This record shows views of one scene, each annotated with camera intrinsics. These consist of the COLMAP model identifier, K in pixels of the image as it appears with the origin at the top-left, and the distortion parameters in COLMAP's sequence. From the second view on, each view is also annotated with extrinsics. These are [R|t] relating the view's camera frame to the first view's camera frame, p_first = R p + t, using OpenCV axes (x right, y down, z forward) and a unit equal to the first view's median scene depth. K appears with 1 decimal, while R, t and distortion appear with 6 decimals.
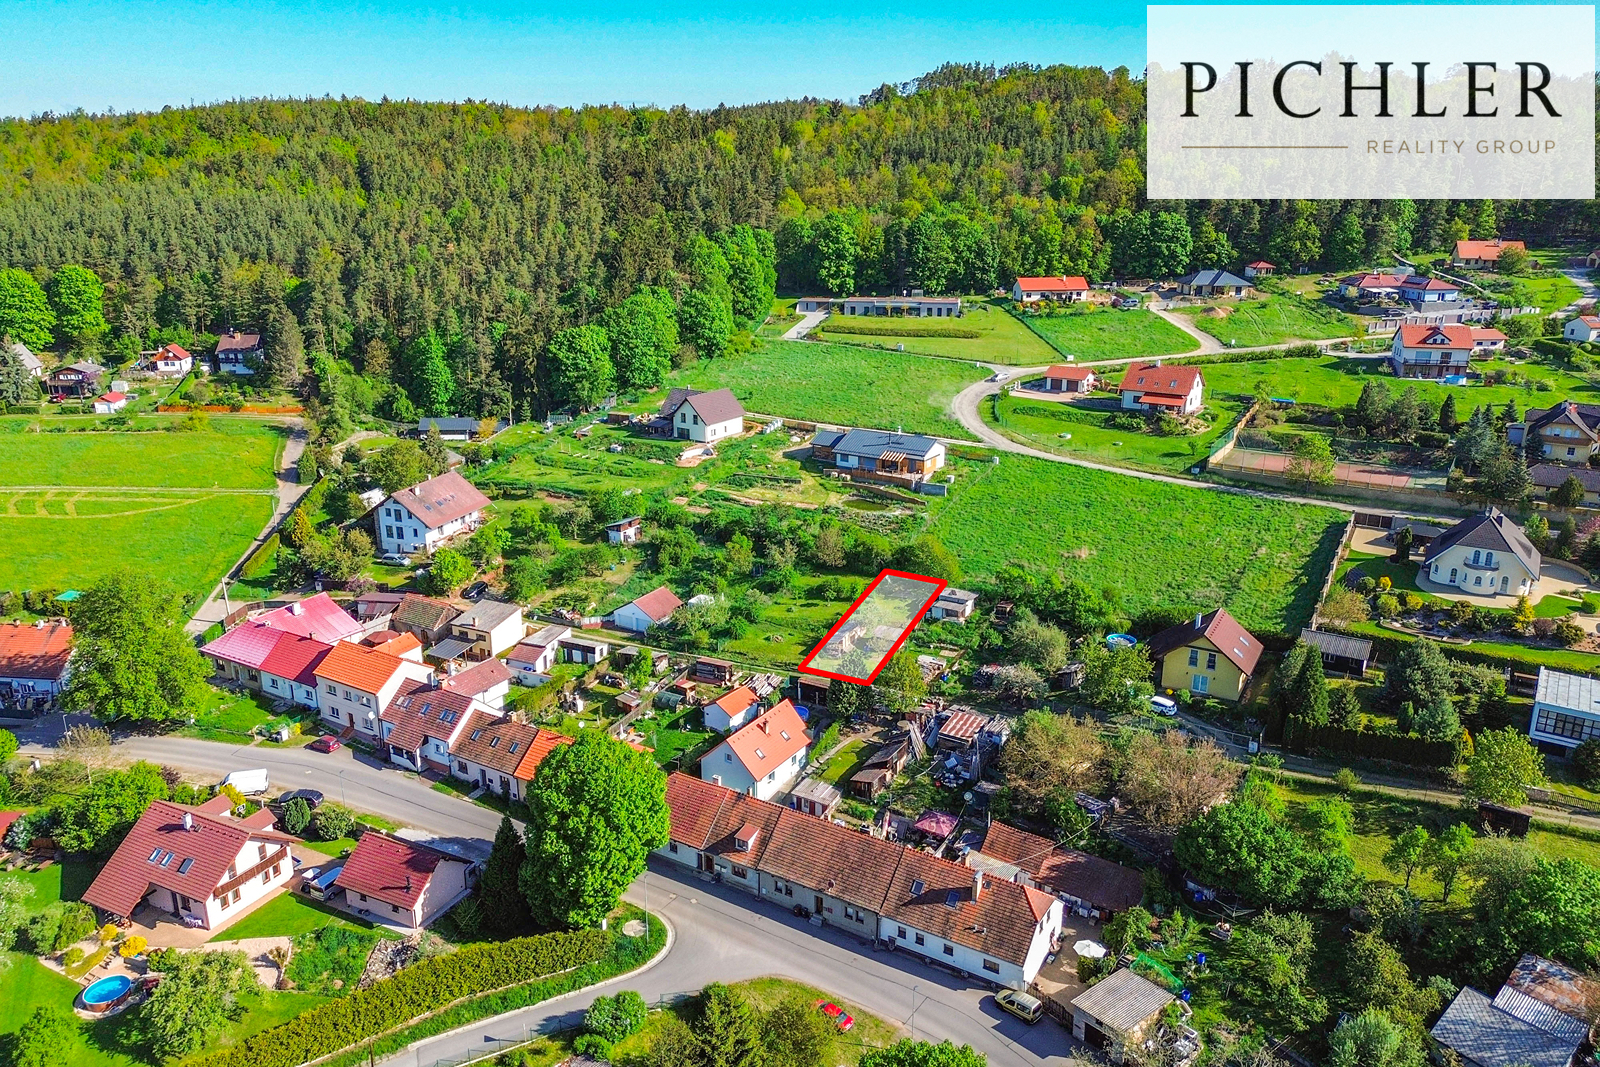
lens RADIAL K [[1126.0, 0, 800.0], [0, 1126.0, 533.5], [0, 0, 1]] dist [0.082694, -0.083965]
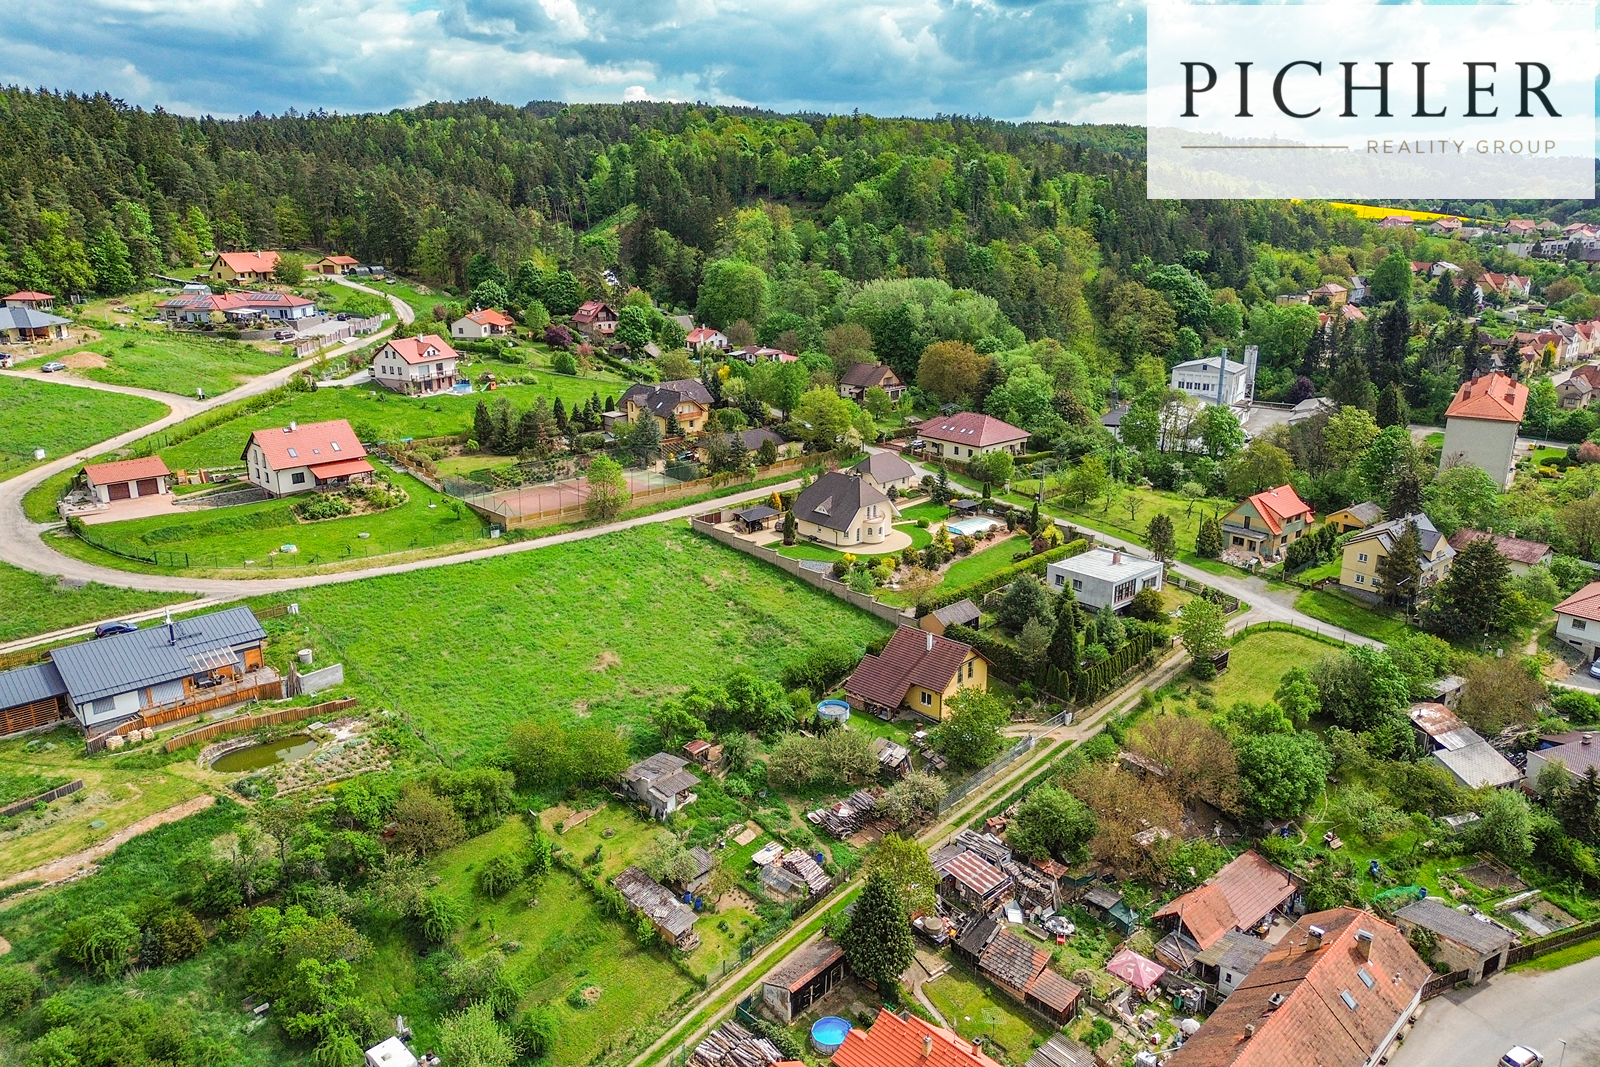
lens RADIAL K [[1126.0, 0, 800.0], [0, 1126.0, 533.5], [0, 0, 1]] dist [0.082694, -0.083965]
pose [[0.230110, -0.280229, 0.931945, -0.252867], [0.290951, 0.933653, 0.208903, -0.112899], [-0.928653, 0.223079, 0.296375, 0.385134]]
